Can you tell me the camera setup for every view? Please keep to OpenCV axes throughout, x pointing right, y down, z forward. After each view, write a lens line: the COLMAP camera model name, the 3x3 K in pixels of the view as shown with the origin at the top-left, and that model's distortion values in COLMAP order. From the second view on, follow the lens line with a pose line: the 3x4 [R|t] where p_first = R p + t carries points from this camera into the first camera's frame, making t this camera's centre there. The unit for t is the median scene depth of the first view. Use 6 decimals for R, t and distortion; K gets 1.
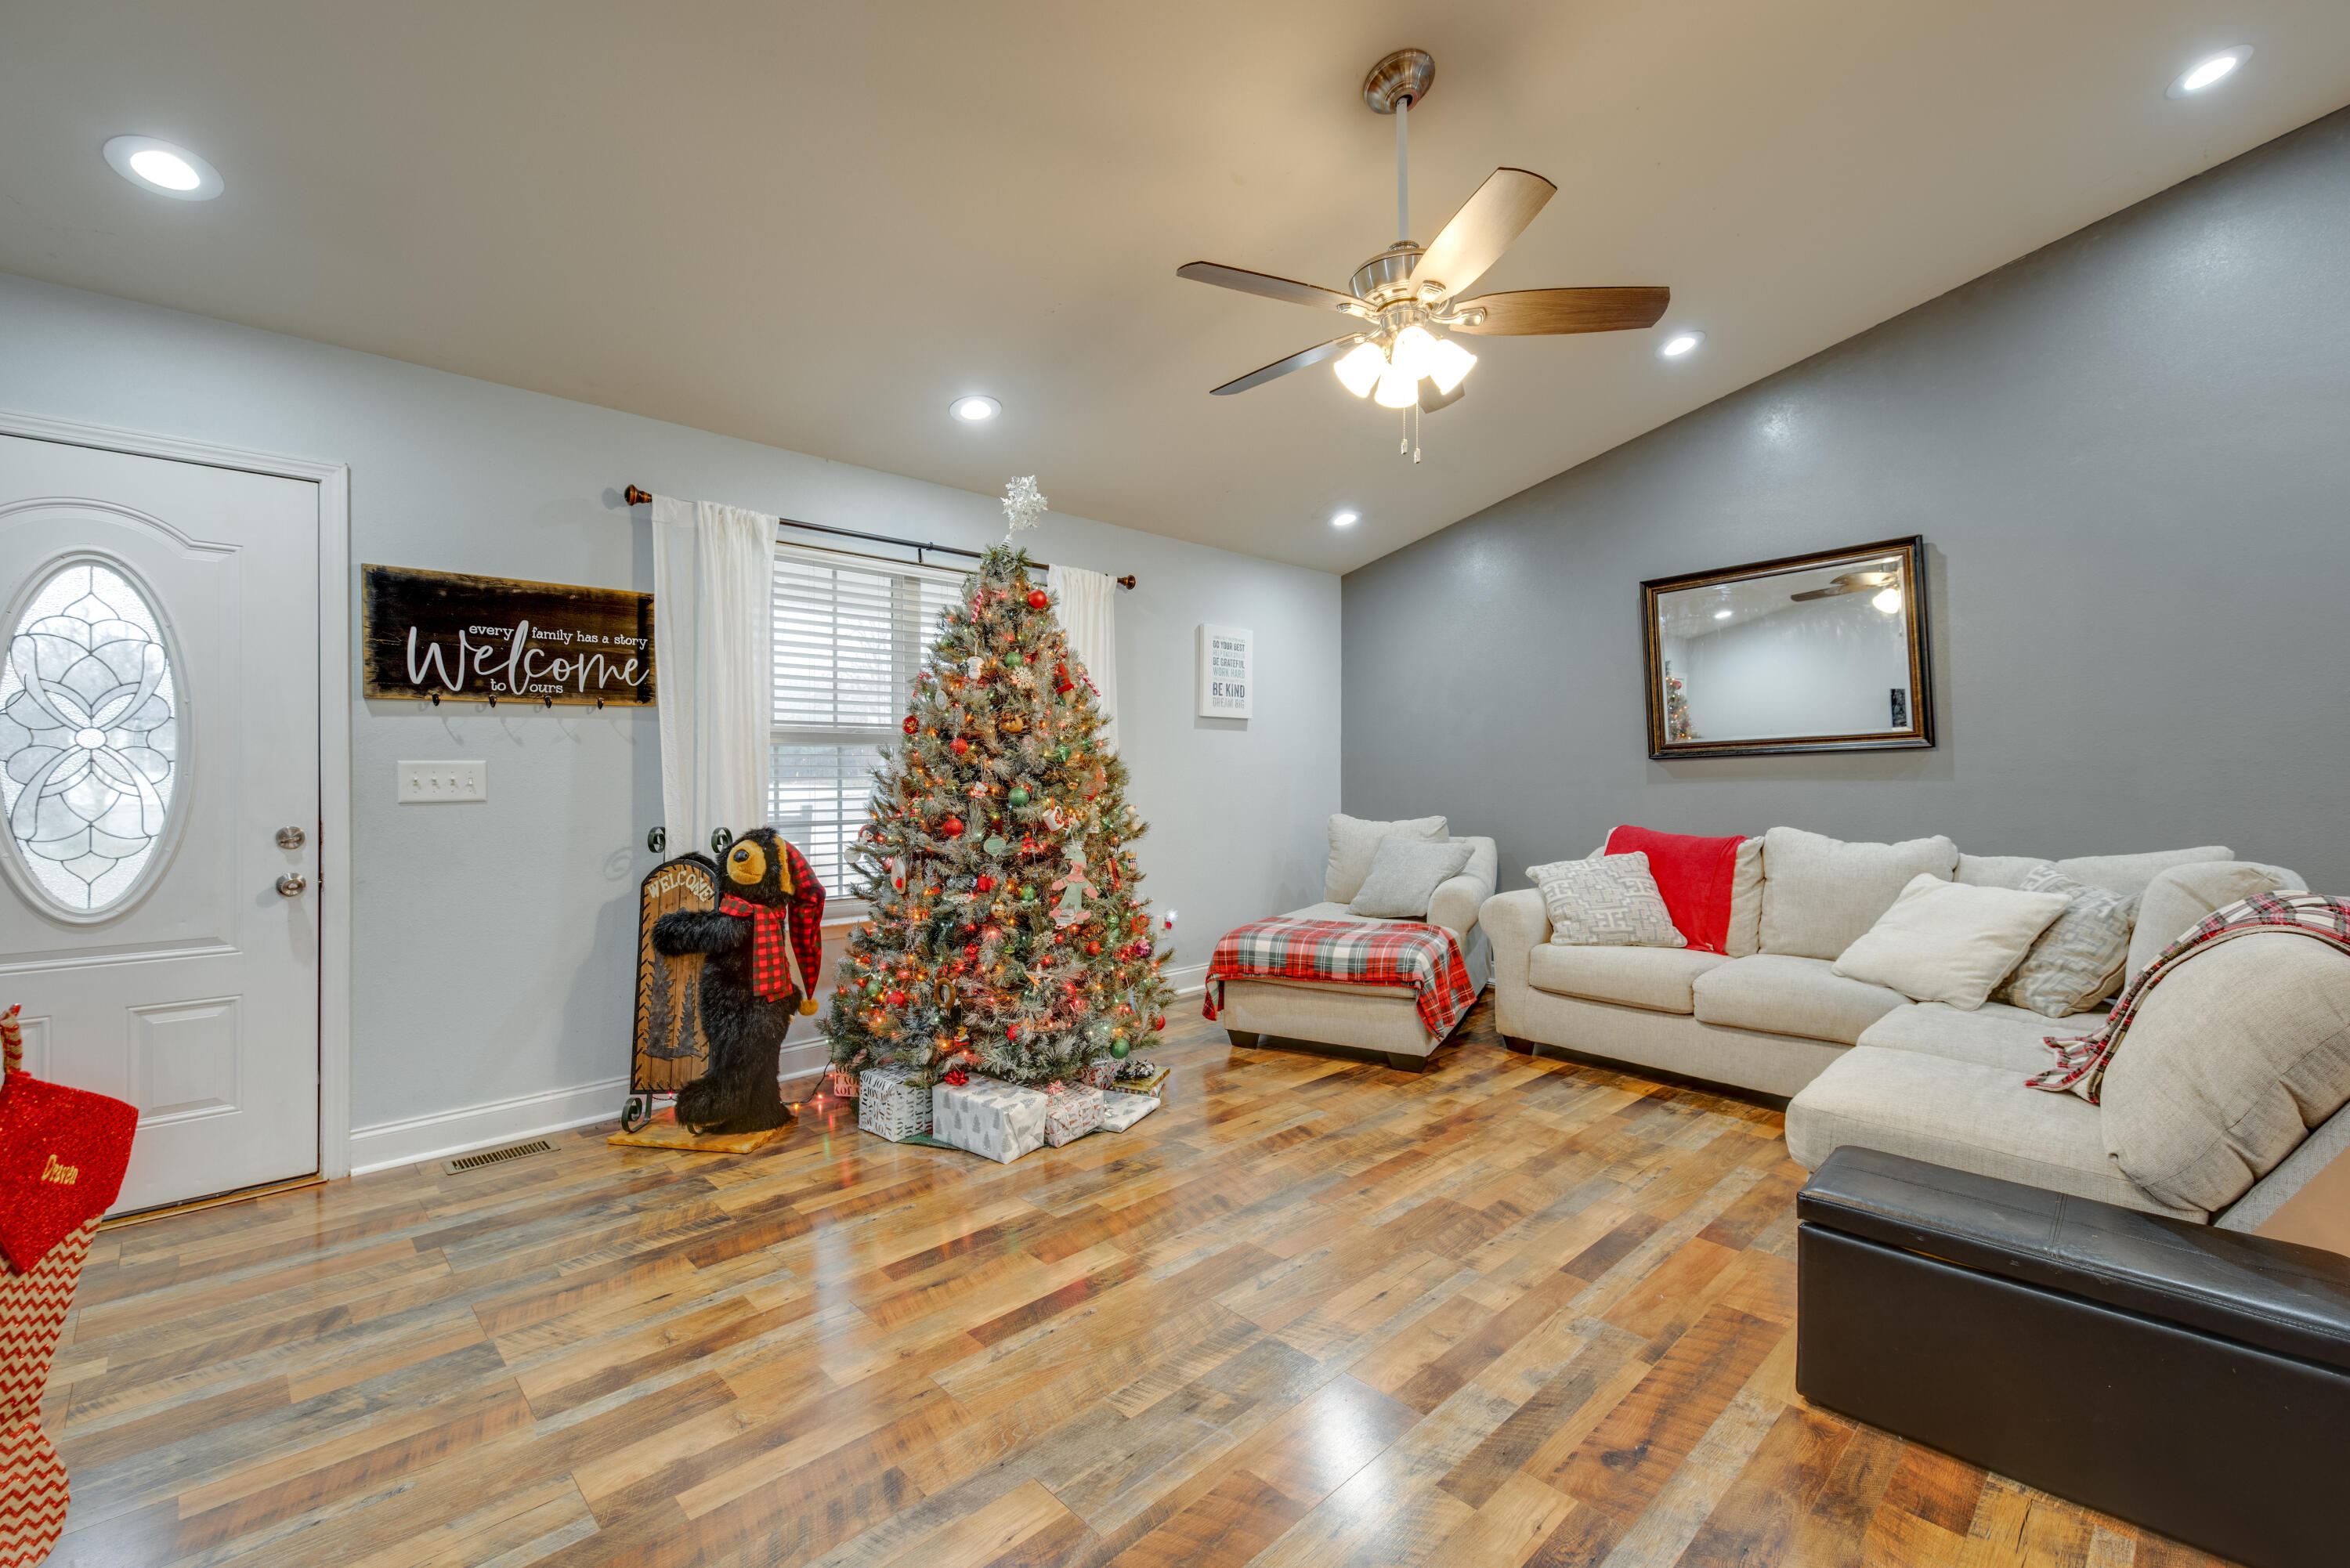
lens RADIAL K [[990.0, 0, 1173.5], [0, 990.0, 770.1], [0, 0, 1]] dist [0.015540, -0.007105]
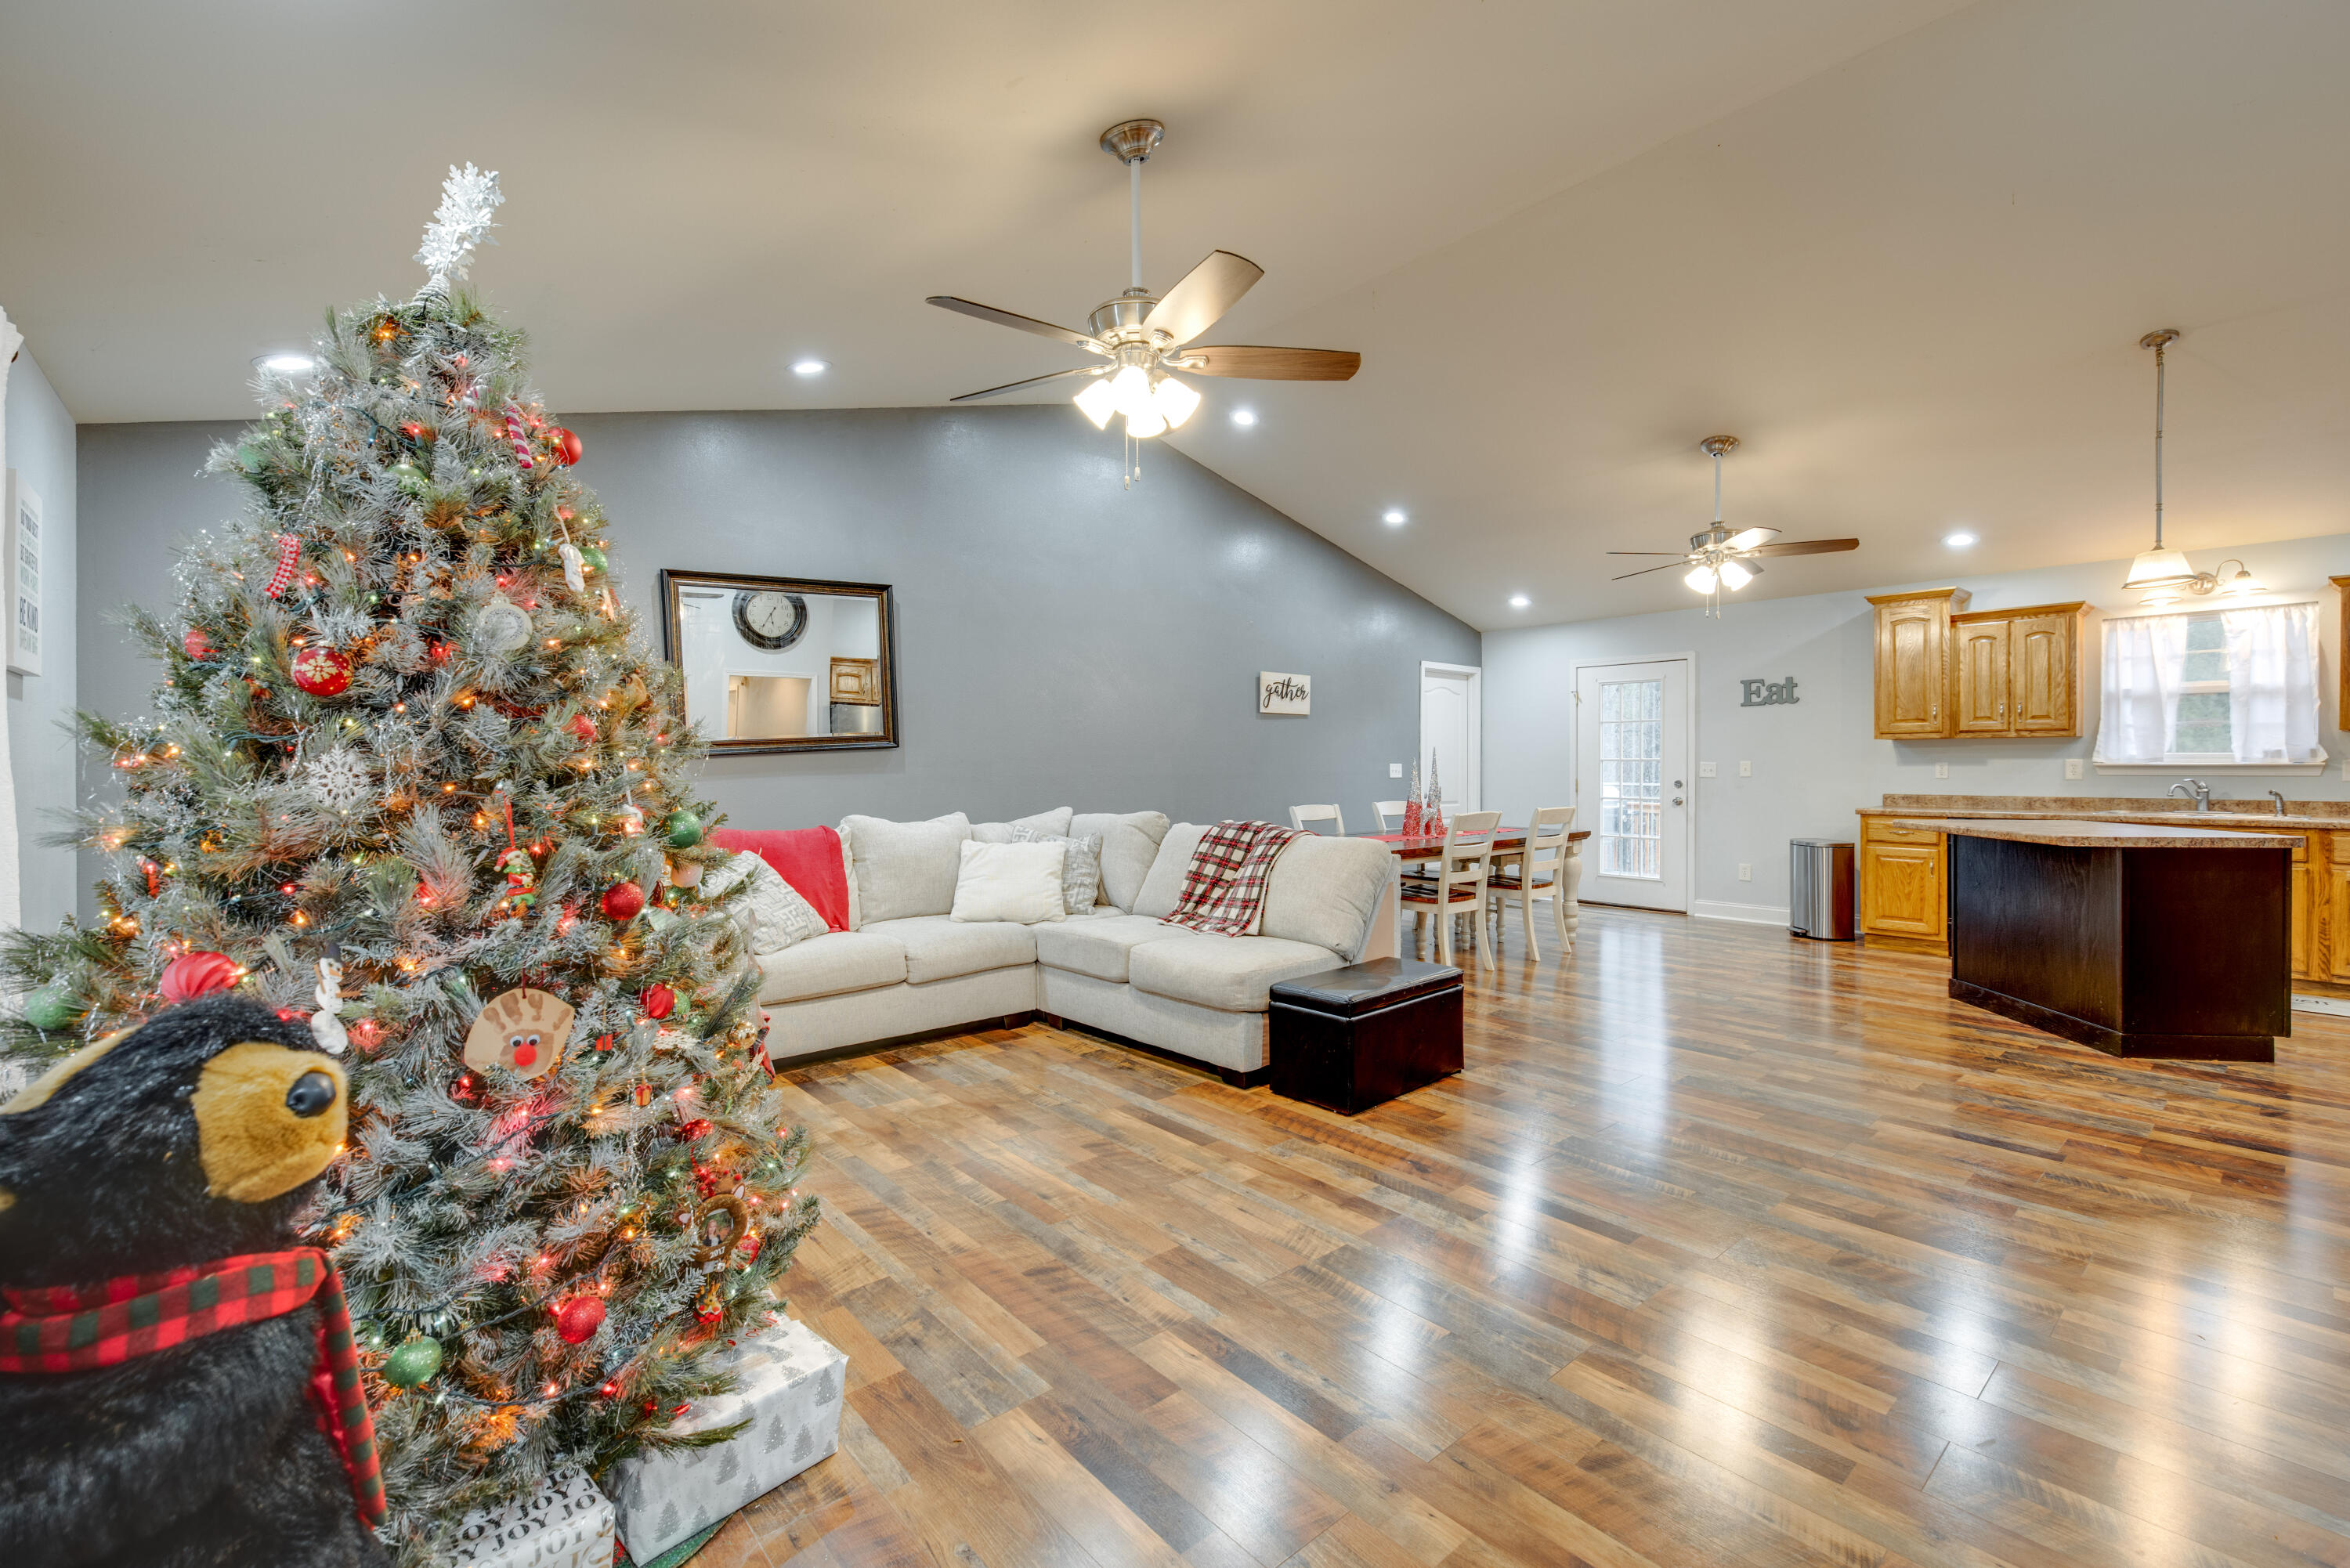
lens RADIAL K [[995.3, 0, 1175.0], [0, 995.3, 784.0], [0, 0, 1]] dist [0.019927, -0.011321]
pose [[0.059214, -0.029091, 0.997821, -0.670702], [0.010202, 0.999541, 0.028535, -0.012102], [-0.998193, 0.008491, 0.059483, 0.692753]]
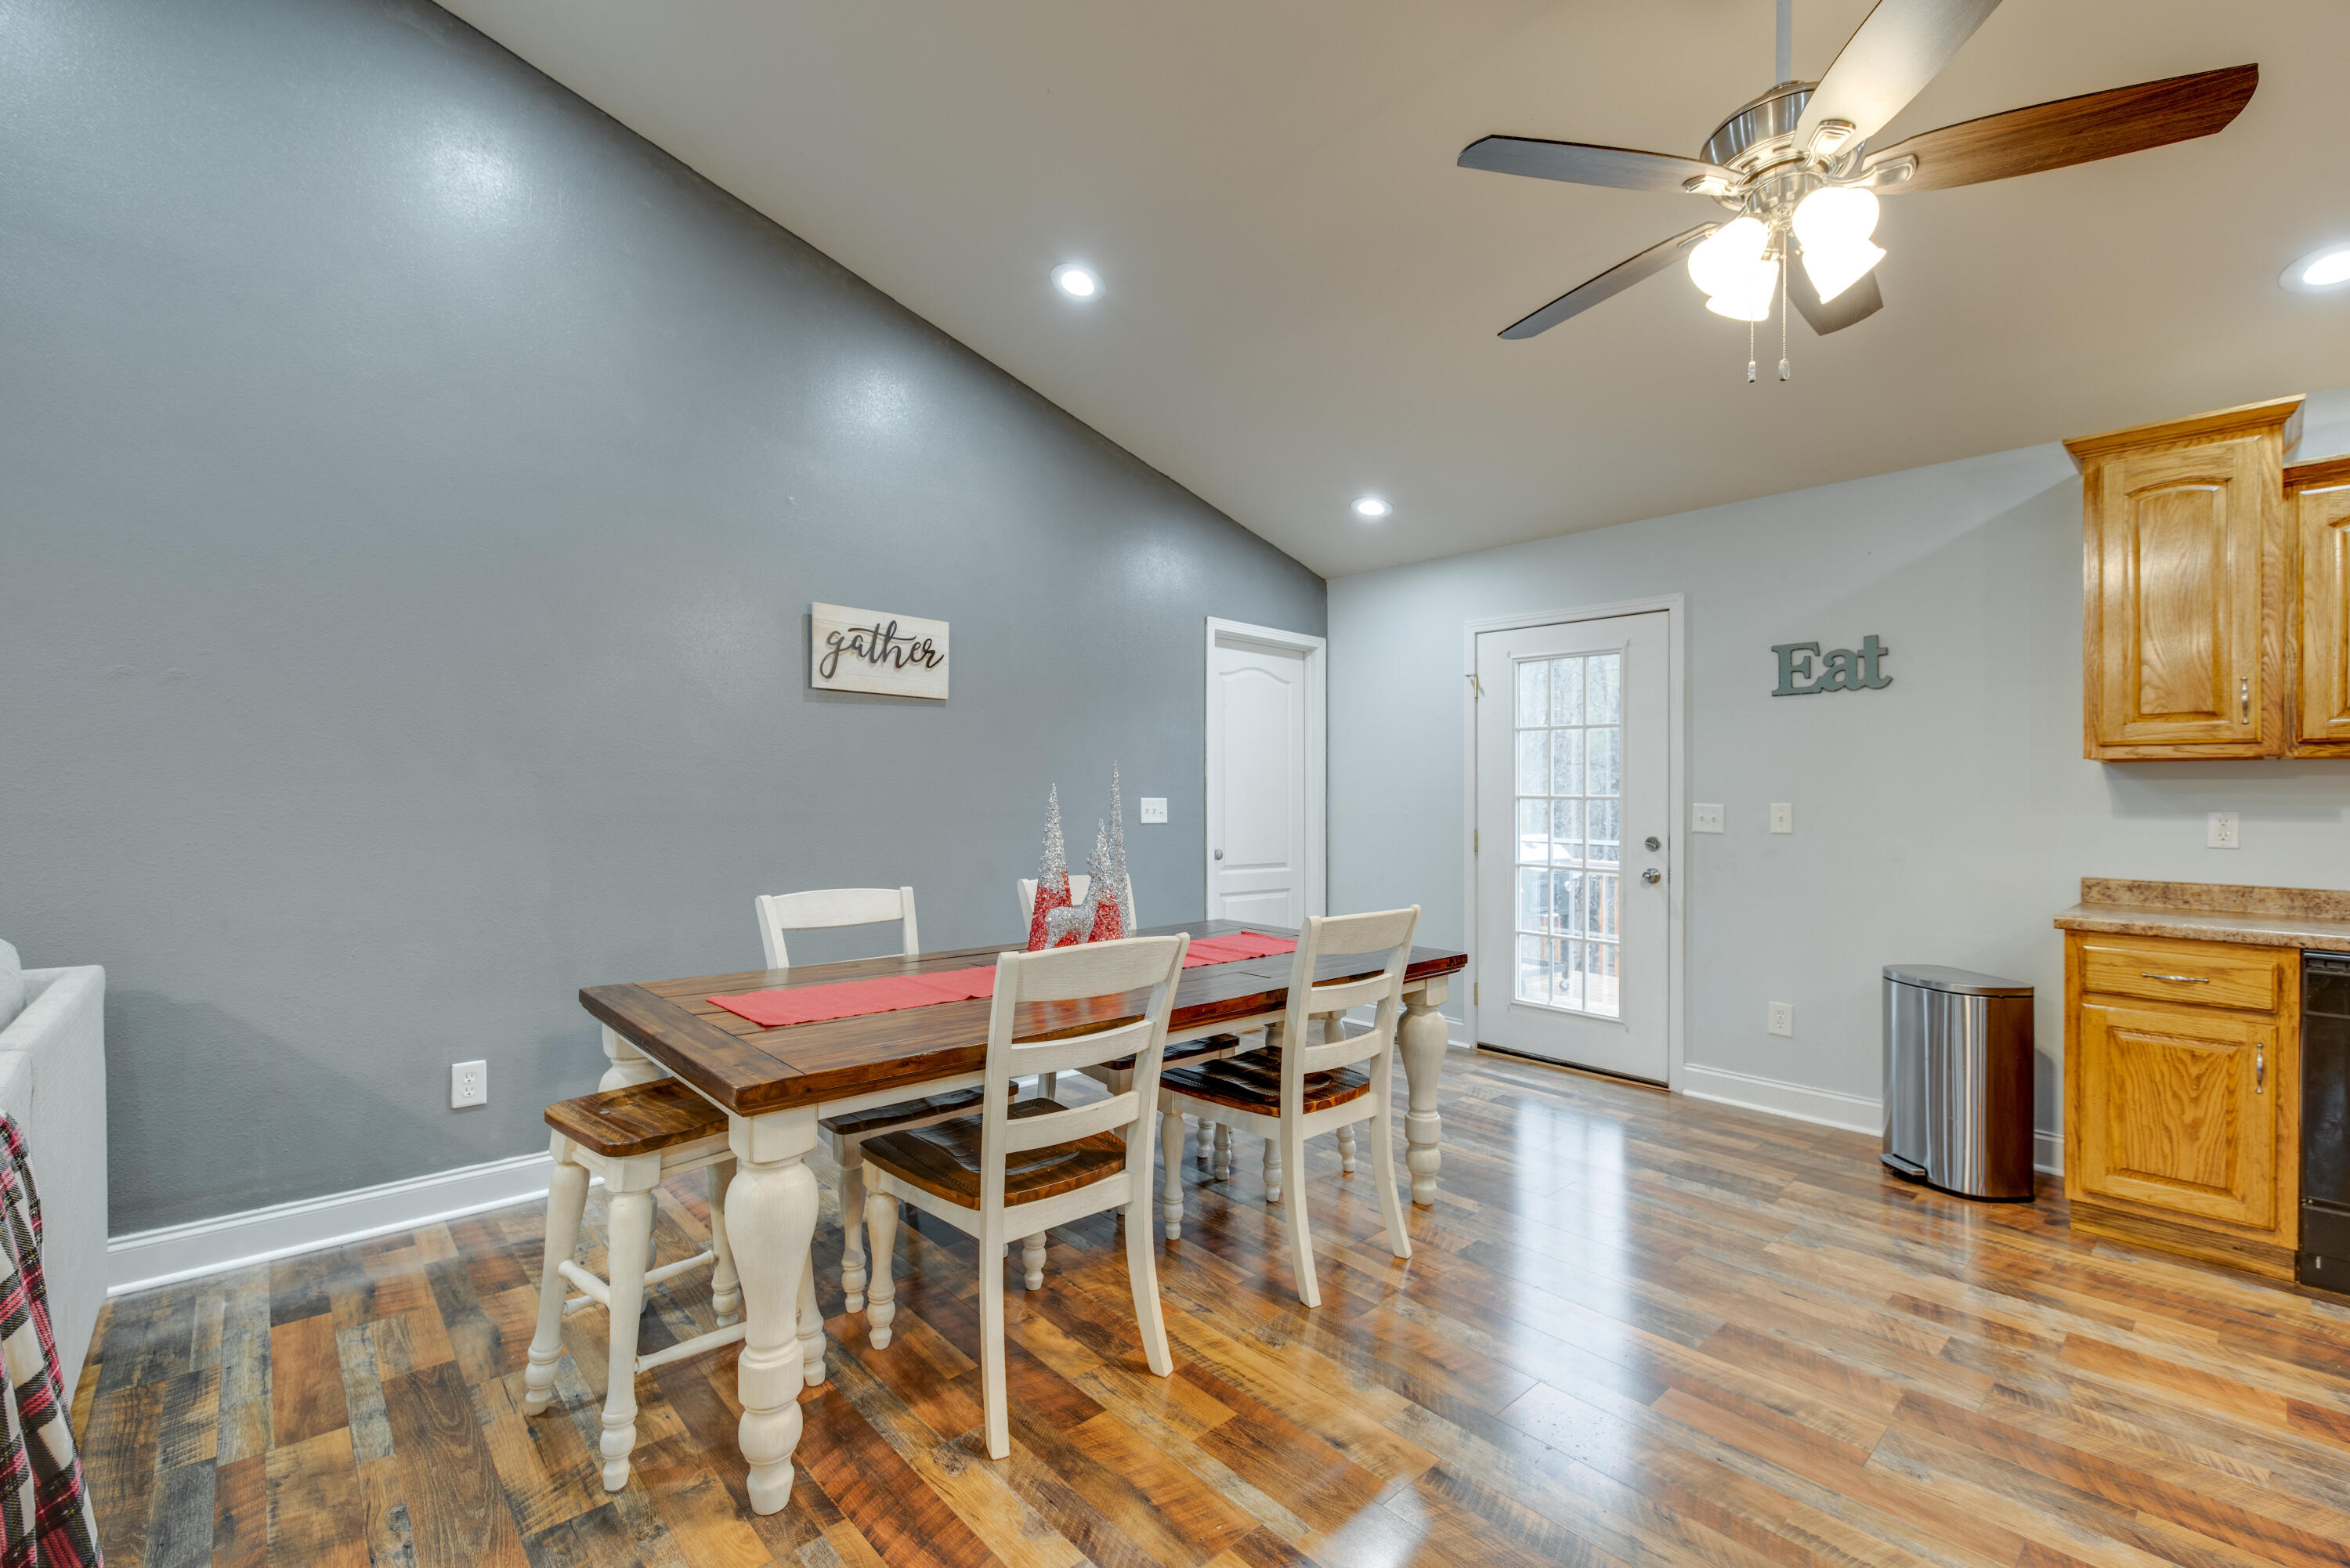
lens RADIAL K [[1022.3, 0, 1169.6], [0, 1022.3, 797.0], [0, 0, 1]] dist [0.016316, -0.008278]
pose [[0.024468, -0.010006, 0.999651, 0.470071], [-0.004725, 0.999938, 0.010124, -0.001341], [-0.999689, -0.004971, 0.024419, 0.213807]]
